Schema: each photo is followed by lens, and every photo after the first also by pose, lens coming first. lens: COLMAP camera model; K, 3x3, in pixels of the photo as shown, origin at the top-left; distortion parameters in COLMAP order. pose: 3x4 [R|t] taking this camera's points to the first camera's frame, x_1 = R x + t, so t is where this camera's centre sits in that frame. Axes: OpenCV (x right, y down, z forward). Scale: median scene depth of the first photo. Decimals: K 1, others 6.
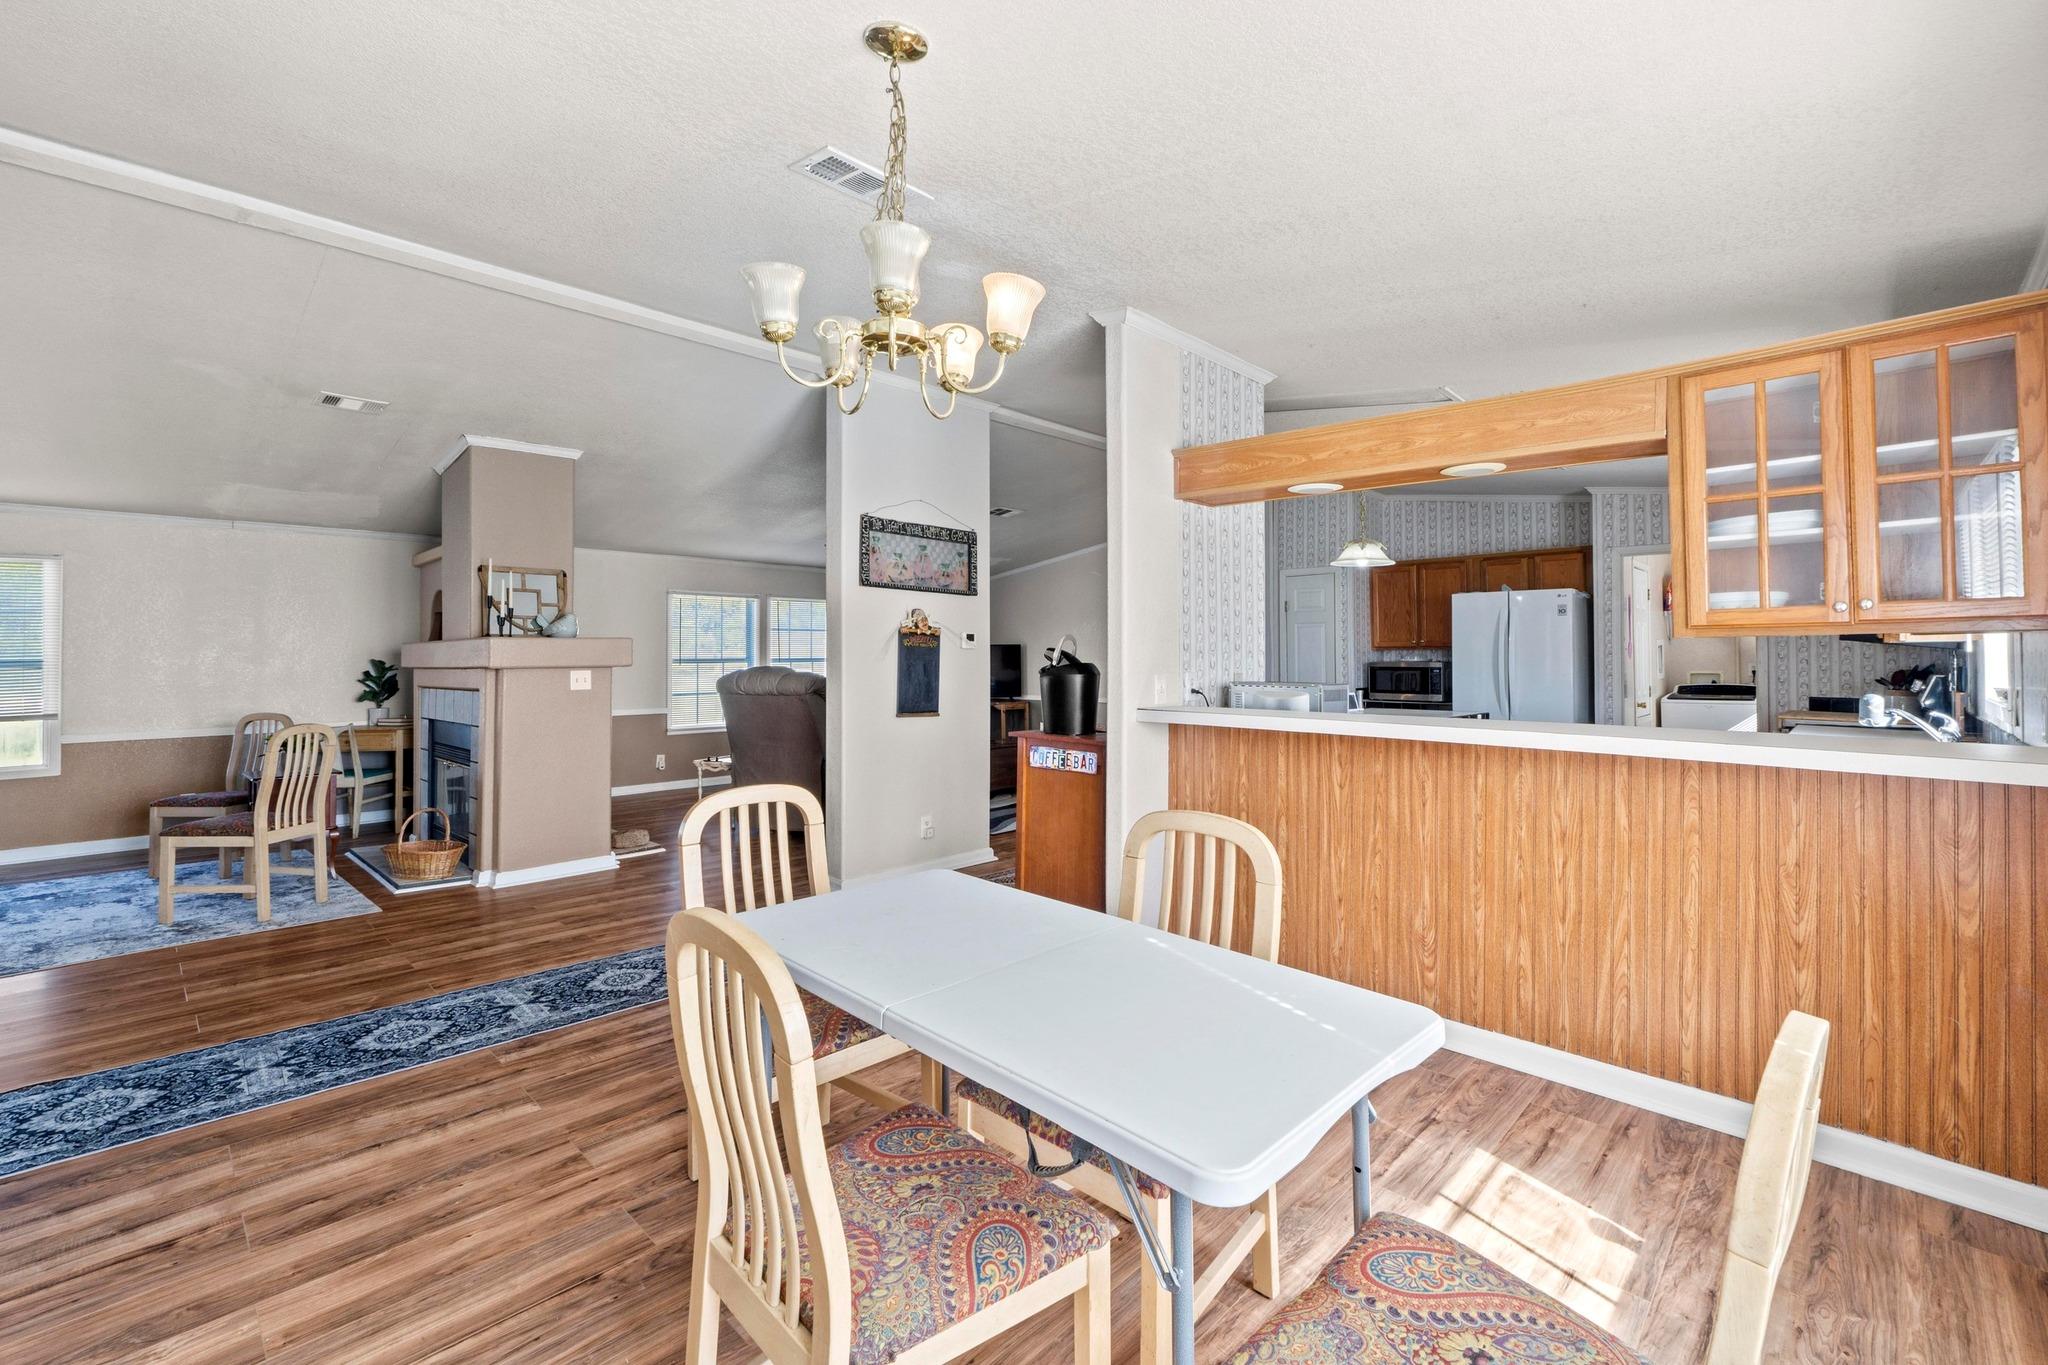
lens RADIAL K [[874.7, 0, 1024.7], [0, 874.7, 645.6], [0, 0, 1]] dist [-0.005736, -0.000878]
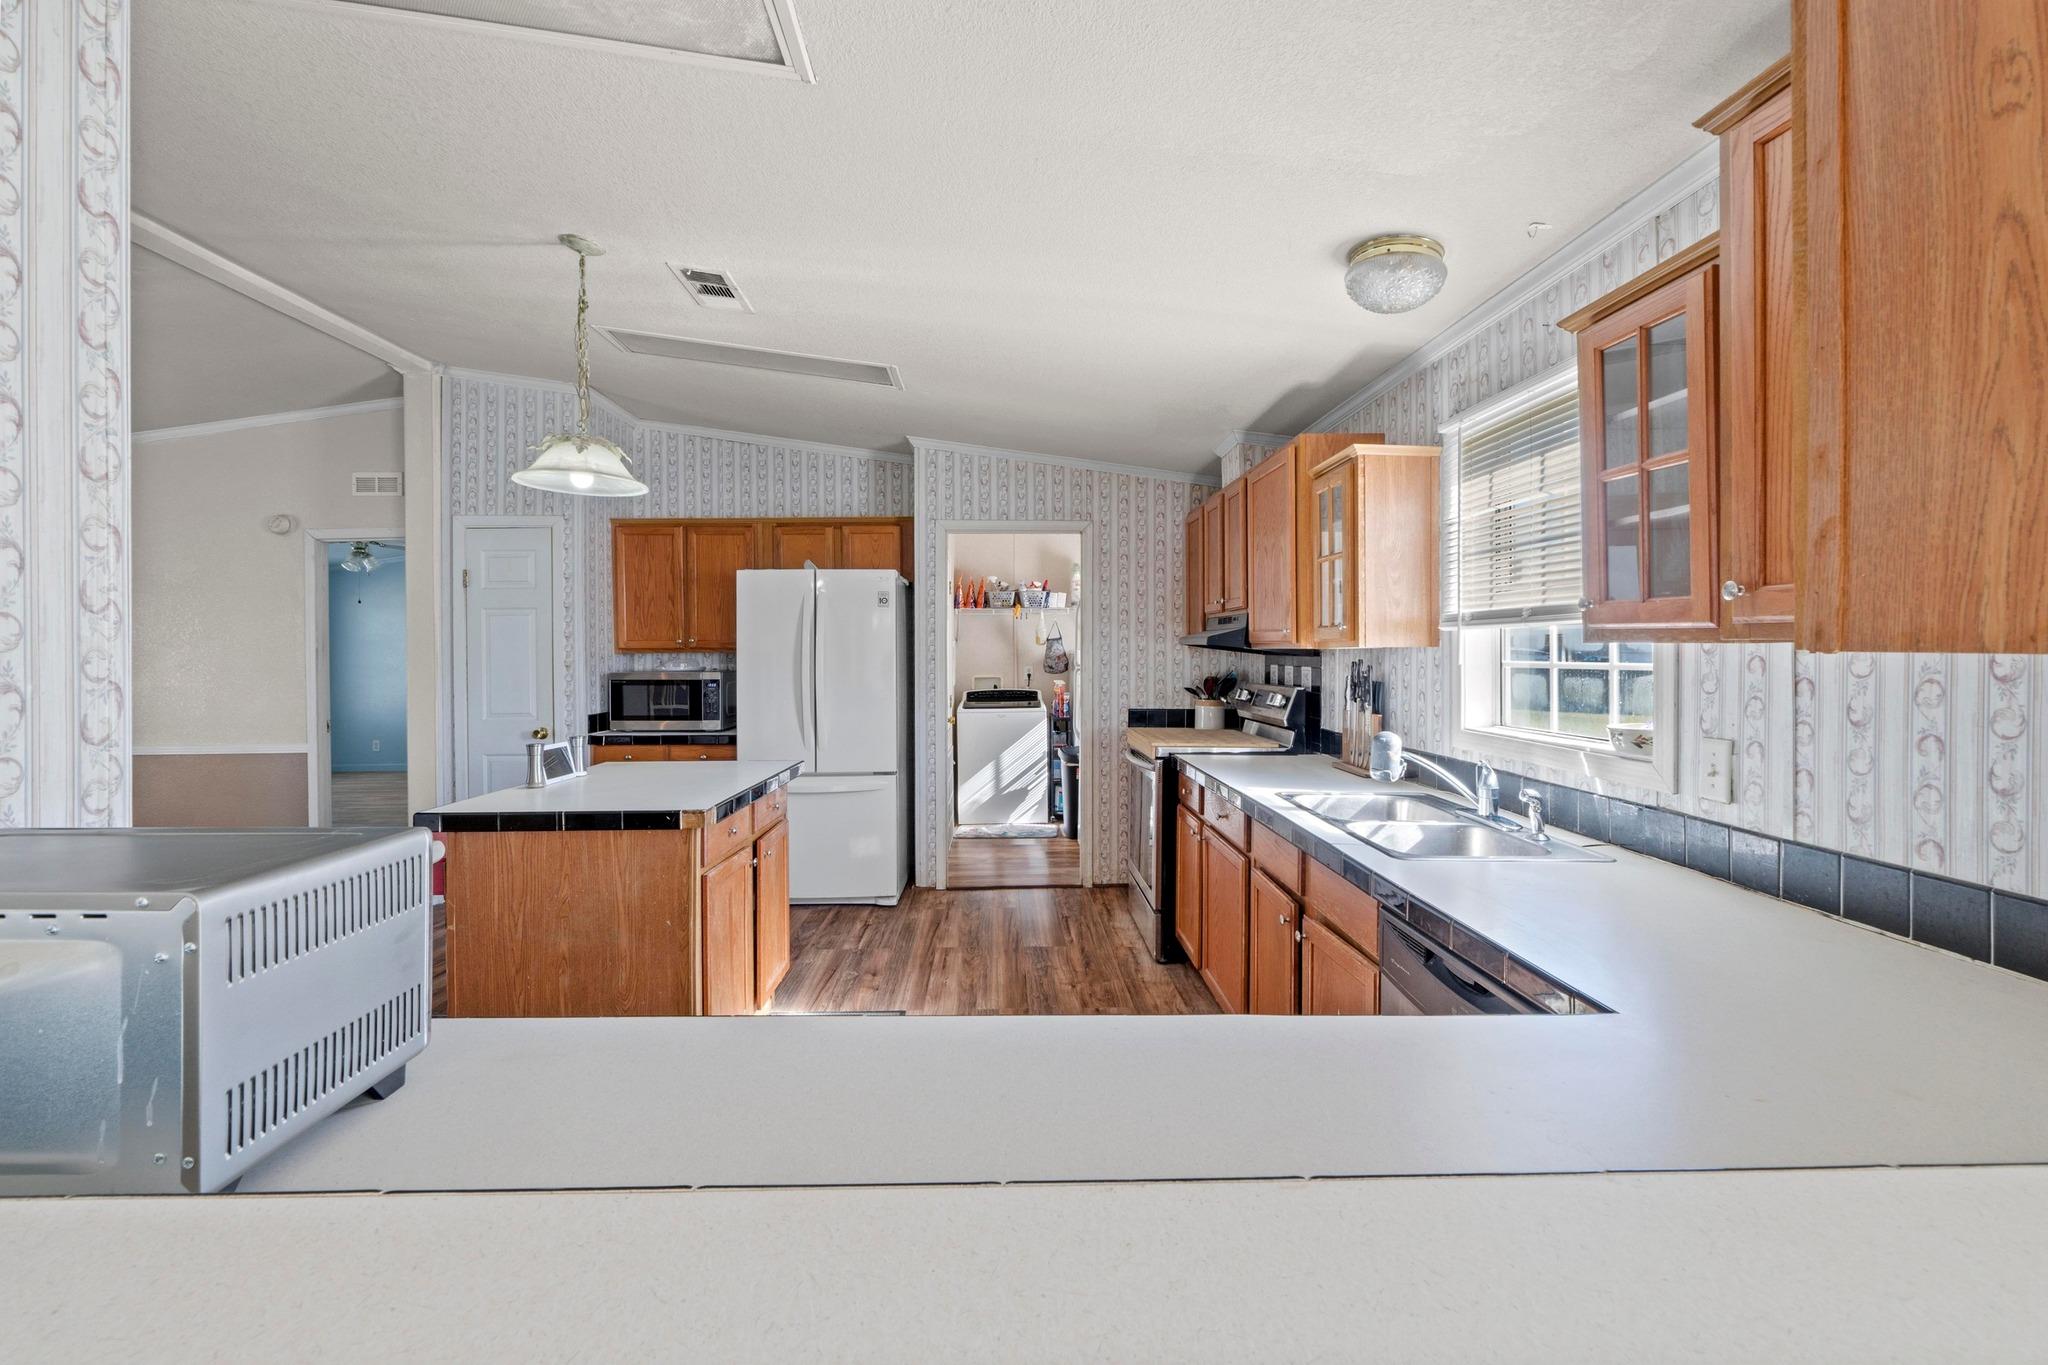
lens RADIAL K [[874.7, 0, 1016.8], [0, 874.7, 655.2], [0, 0, 1]] dist [-0.005736, -0.000878]
pose [[0.704303, -0.003840, 0.709889, 0.203949], [-0.006844, 0.999902, 0.012200, -0.004754], [-0.709866, -0.013451, 0.704208, 0.462353]]
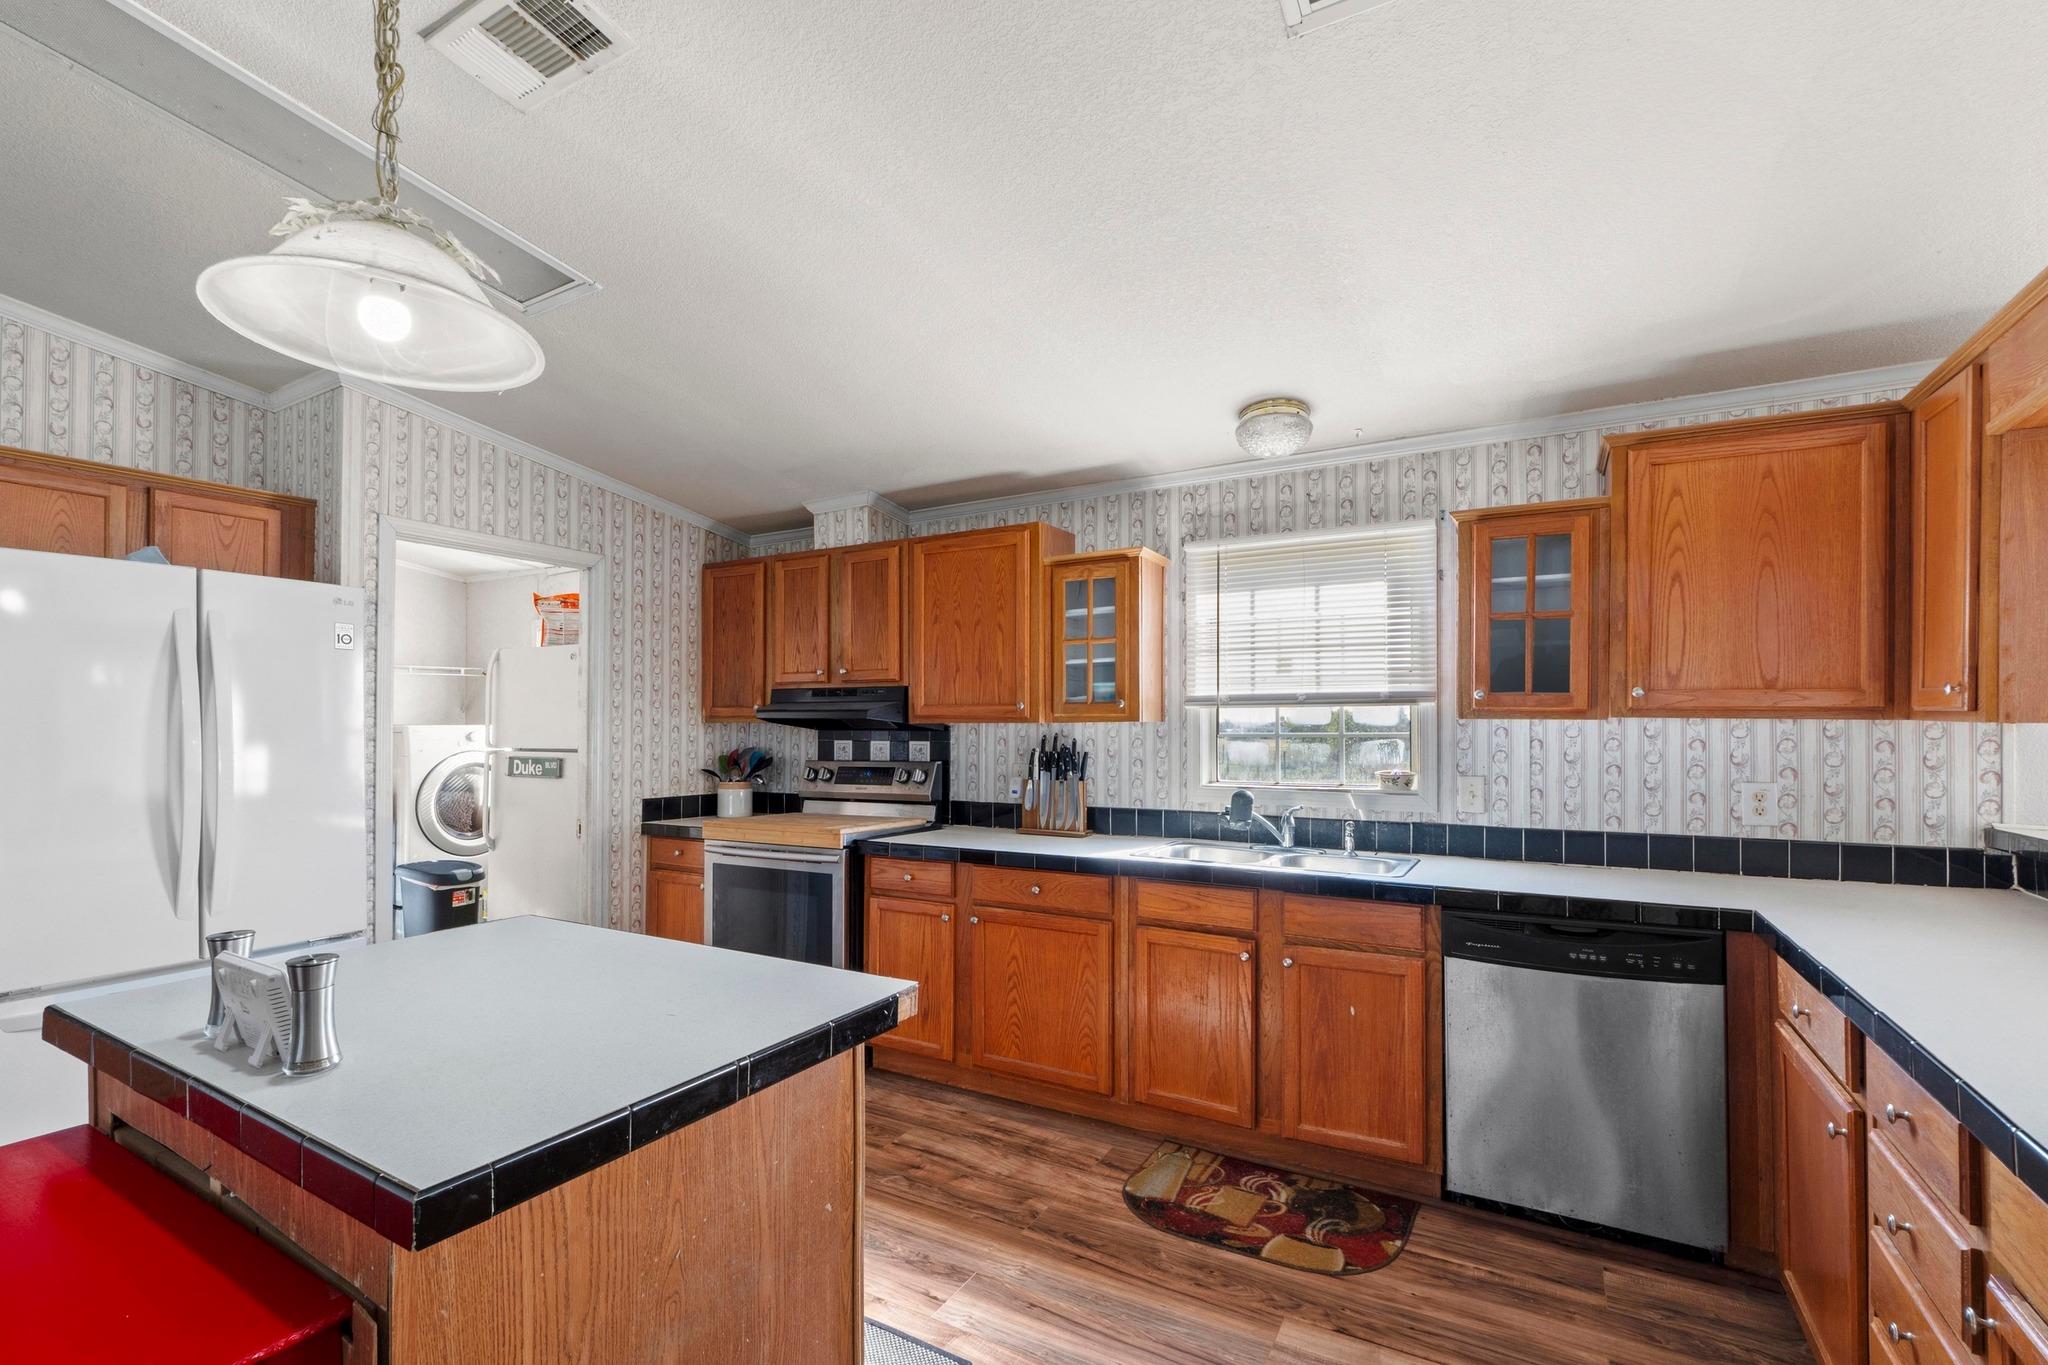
lens RADIAL K [[911.6, 0, 1004.9], [0, 911.6, 717.0], [0, 0, 1]] dist [-0.007706, -0.001009]
pose [[-0.230791, 0.011784, 0.972932, 0.134878], [-0.008738, 0.999861, -0.014183, 0.001455], [-0.972964, -0.011775, -0.230656, 0.879361]]
